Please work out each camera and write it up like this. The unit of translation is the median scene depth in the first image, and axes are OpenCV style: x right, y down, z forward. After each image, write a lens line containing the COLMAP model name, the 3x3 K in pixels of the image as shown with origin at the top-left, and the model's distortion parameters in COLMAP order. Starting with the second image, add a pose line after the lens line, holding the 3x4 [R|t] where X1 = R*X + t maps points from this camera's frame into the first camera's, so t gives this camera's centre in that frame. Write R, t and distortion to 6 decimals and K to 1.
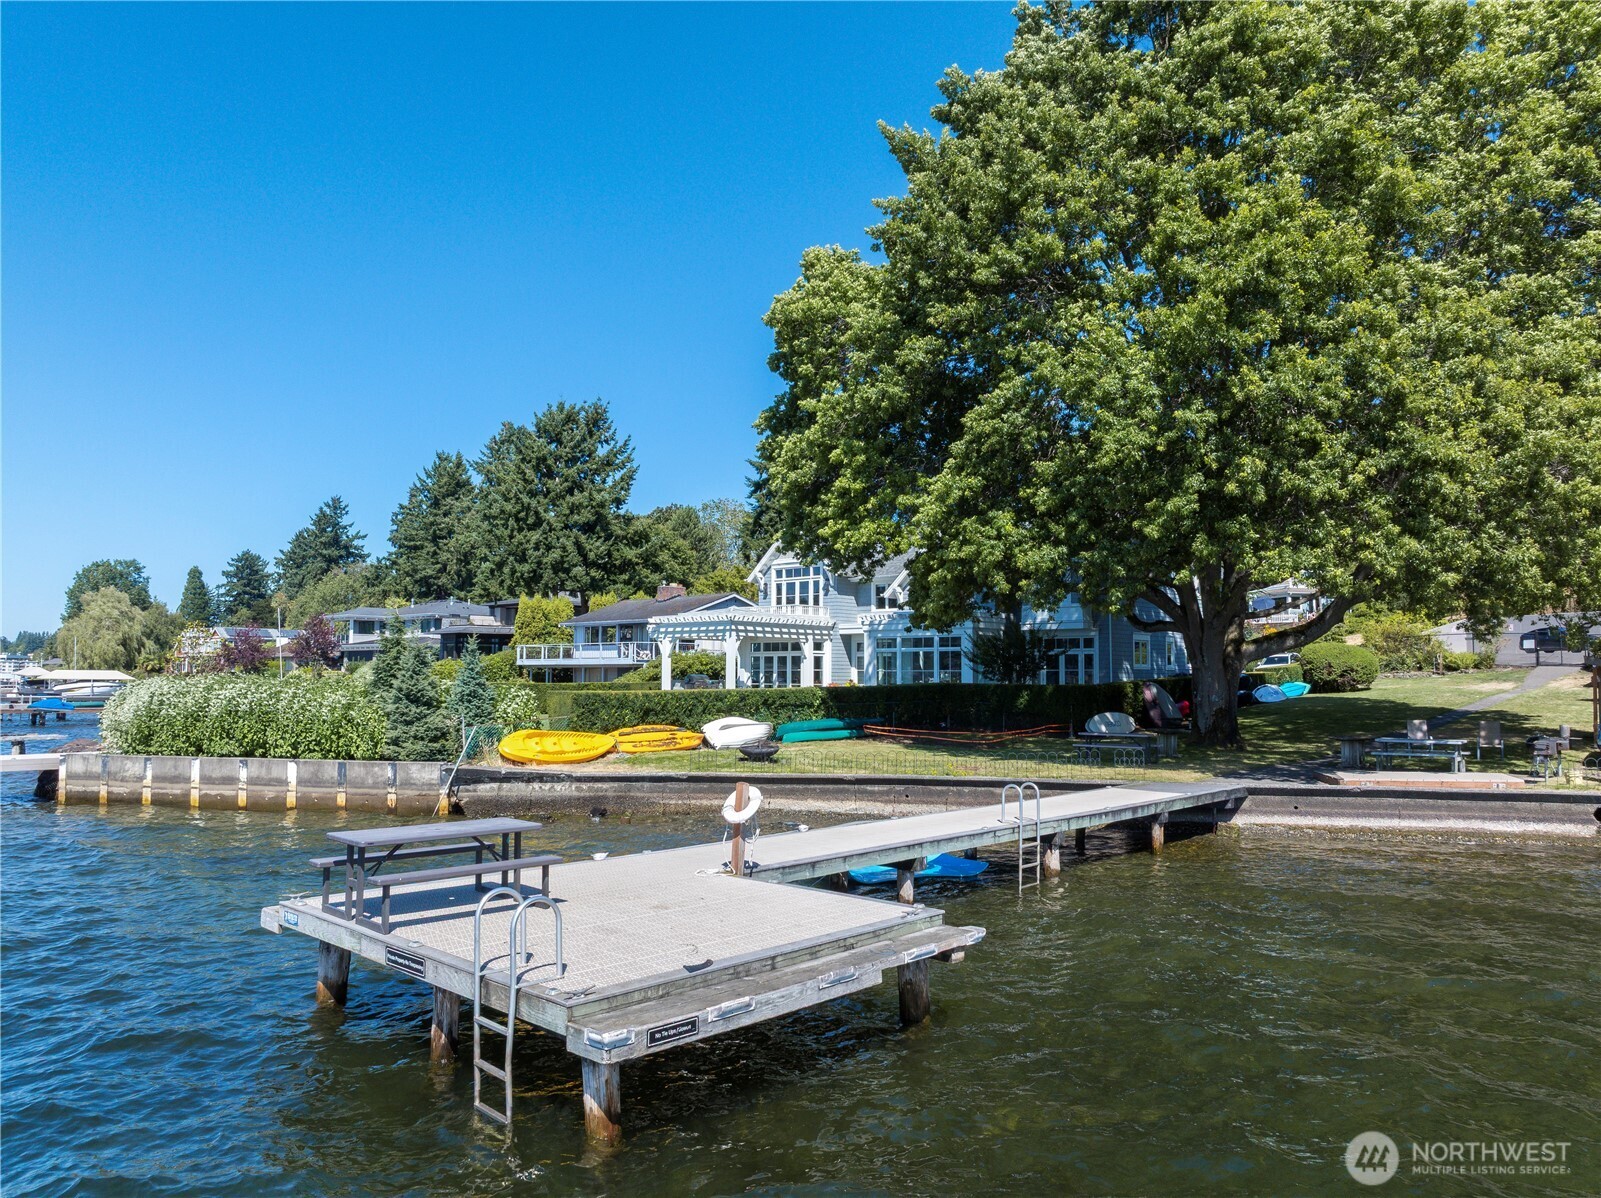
lens RADIAL K [[1118.3, 0, 821.8], [0, 1118.3, 600.0], [0, 0, 1]] dist [-0.024149, 0.002302]
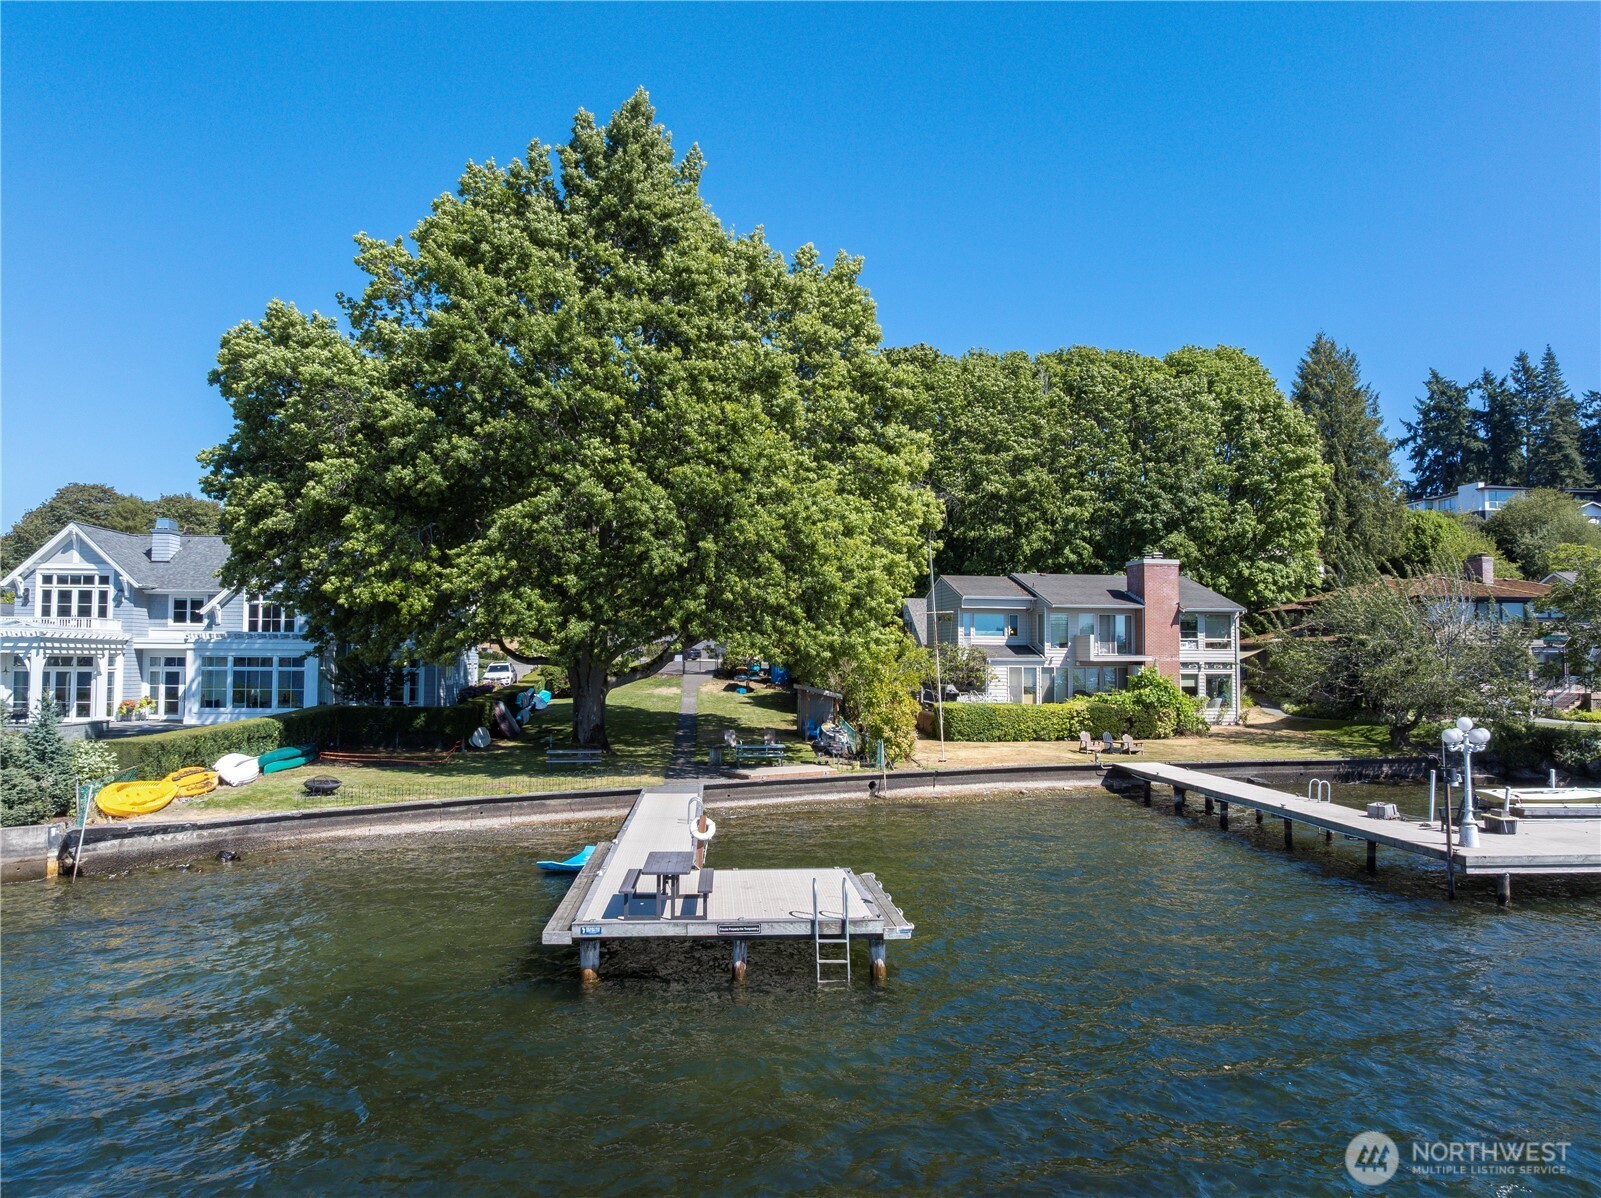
lens RADIAL K [[1123.8, 0, 800.5], [0, 1123.8, 599.0], [0, 0, 1]] dist [-0.034495, 0.000573]
pose [[0.680701, 0.037710, 0.731590, -0.574945], [-0.053256, 0.998579, -0.001921, -0.079099], [-0.730623, -0.037654, 0.681743, -0.119431]]
